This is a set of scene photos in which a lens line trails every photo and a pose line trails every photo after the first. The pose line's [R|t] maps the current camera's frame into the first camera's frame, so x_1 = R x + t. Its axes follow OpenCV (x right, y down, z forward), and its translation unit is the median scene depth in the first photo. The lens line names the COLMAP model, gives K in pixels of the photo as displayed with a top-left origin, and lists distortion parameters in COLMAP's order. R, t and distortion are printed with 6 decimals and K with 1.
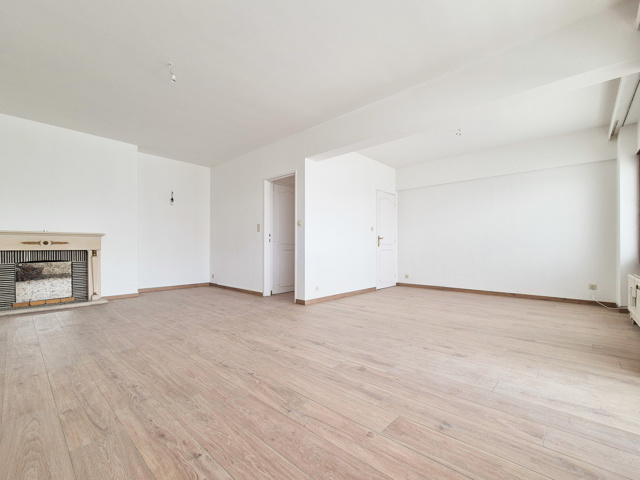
lens RADIAL K [[294.8, 0, 322.8], [0, 294.8, 244.6], [0, 0, 1]] dist [-0.001990, -0.000452]
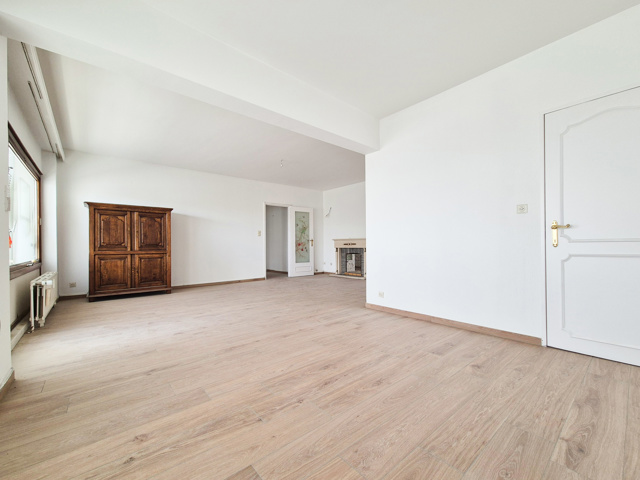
lens RADIAL K [[294.8, 0, 322.8], [0, 294.8, 244.6], [0, 0, 1]] dist [-0.001990, -0.000452]
pose [[-0.179163, -0.001114, -0.983819, 1.465775], [0.018711, 0.999815, -0.004540, 0.004994], [0.983641, -0.019222, -0.179109, 1.682755]]
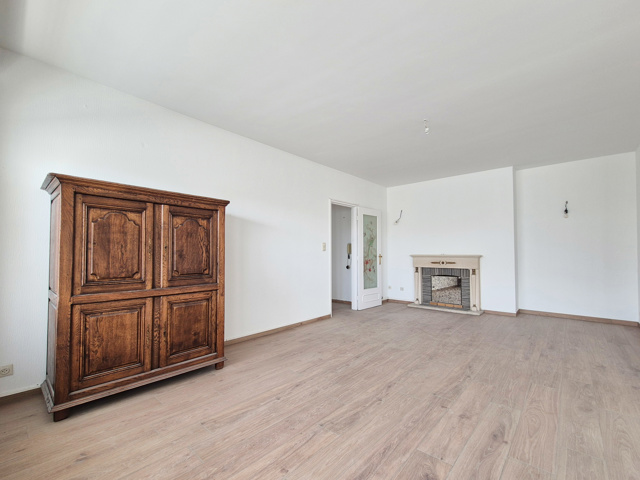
lens RADIAL K [[294.8, 0, 322.8], [0, 294.8, 244.6], [0, 0, 1]] dist [-0.001990, -0.000452]
pose [[0.004544, -0.020487, -0.999780, 0.674792], [0.007936, 0.999759, -0.020450, -0.098818], [0.999958, -0.007841, 0.004706, 0.596878]]
